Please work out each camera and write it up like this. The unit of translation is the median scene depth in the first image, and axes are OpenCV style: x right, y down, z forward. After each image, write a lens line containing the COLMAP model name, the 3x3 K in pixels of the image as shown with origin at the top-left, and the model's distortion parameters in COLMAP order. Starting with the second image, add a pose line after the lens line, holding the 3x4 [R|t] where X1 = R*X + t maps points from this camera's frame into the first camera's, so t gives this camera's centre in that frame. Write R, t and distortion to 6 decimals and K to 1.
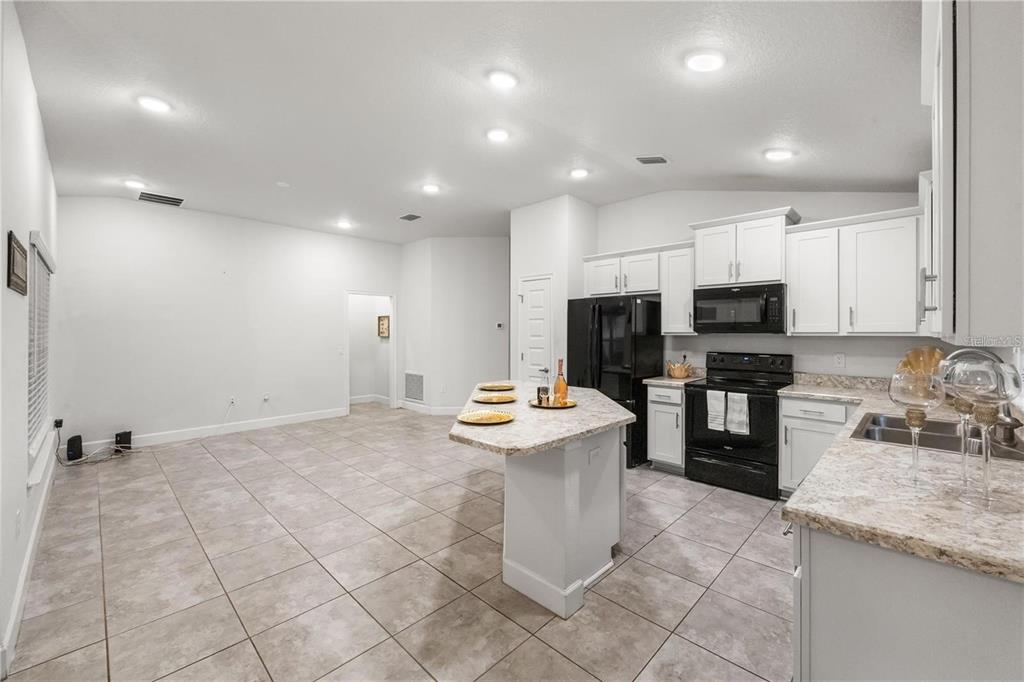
lens RADIAL K [[411.1, 0, 512.4], [0, 411.1, 335.5], [0, 0, 1]] dist [-0.003994, 0.000556]
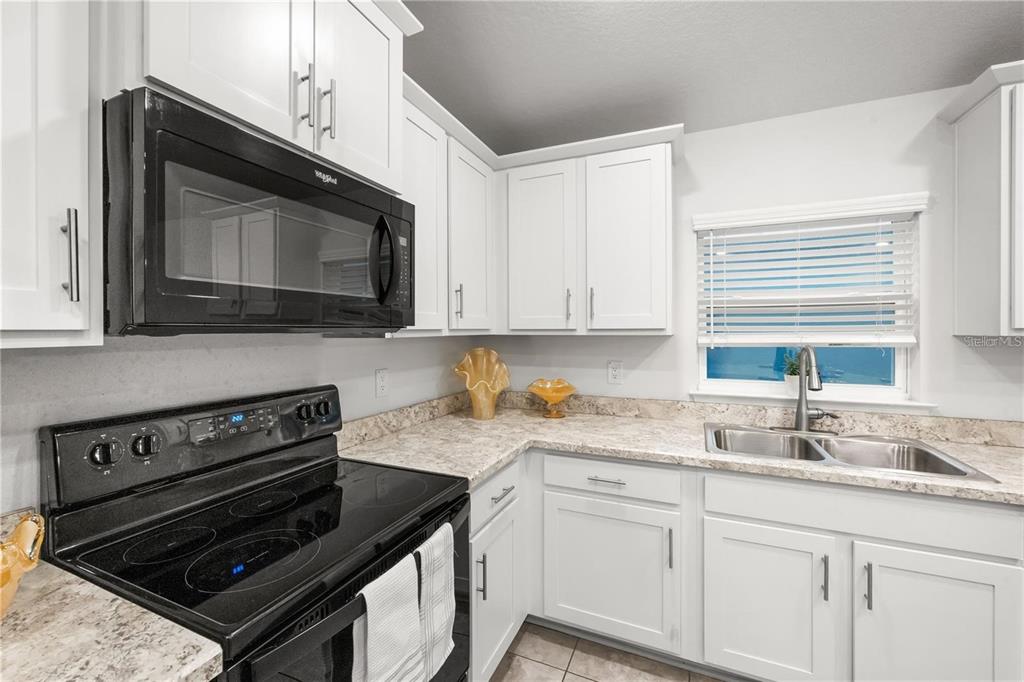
lens RADIAL K [[411.1, 0, 514.8], [0, 411.1, 332.6], [0, 0, 1]] dist [-0.003994, 0.000556]
pose [[-0.354722, -0.002915, 0.934967, 0.245340], [0.010425, 0.999921, 0.007073, -0.006693], [-0.934914, 0.012256, -0.354664, 1.033610]]
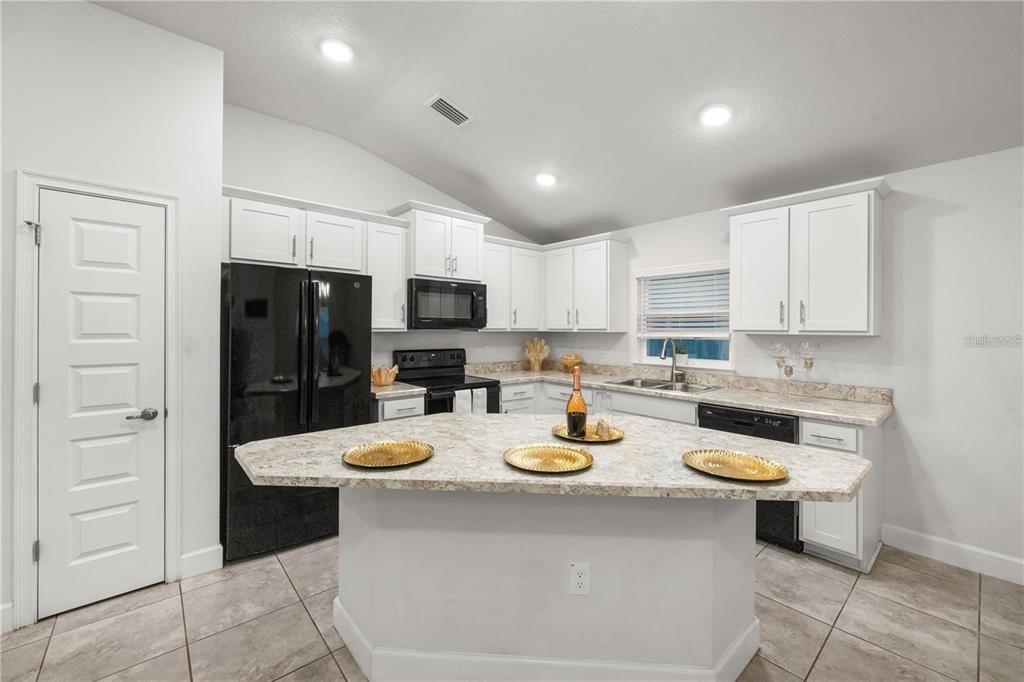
lens RADIAL K [[411.1, 0, 516.6], [0, 411.1, 329.8], [0, 0, 1]] dist [-0.003994, 0.000556]
pose [[0.075204, -0.000536, 0.997168, -0.451589], [0.002637, 0.999996, 0.000339, -0.004627], [-0.997165, 0.002604, 0.075205, 0.818865]]
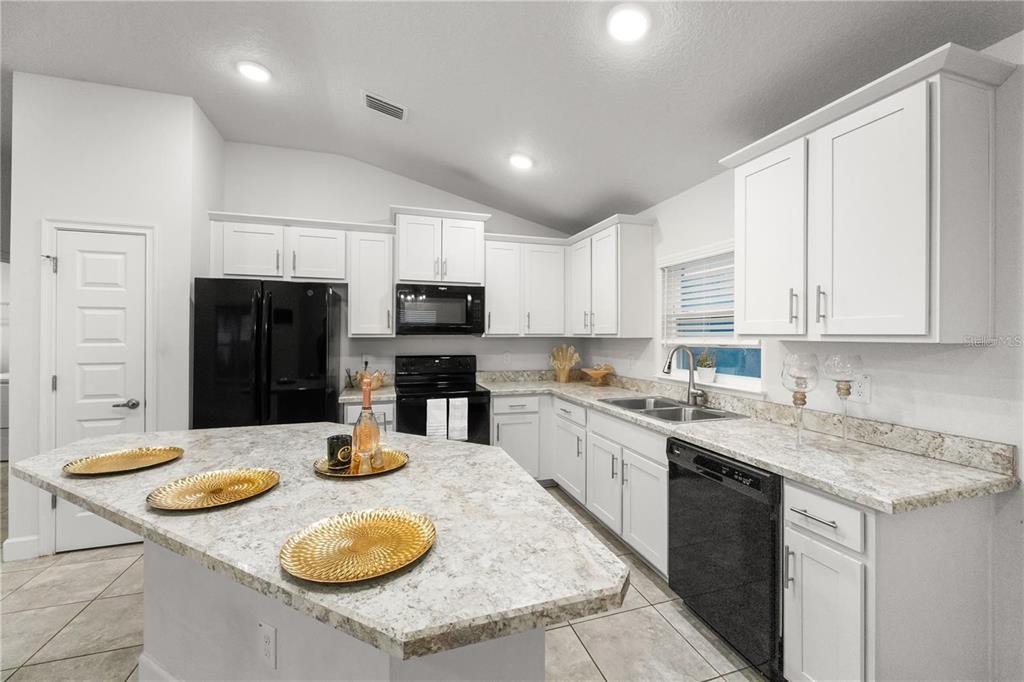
lens RADIAL K [[411.1, 0, 517.8], [0, 411.1, 335.3], [0, 0, 1]] dist [-0.003994, 0.000556]
pose [[0.465706, -0.000212, 0.884940, -0.221999], [0.005182, 0.999983, -0.002488, -0.001462], [-0.884924, 0.005744, 0.465699, 0.431620]]
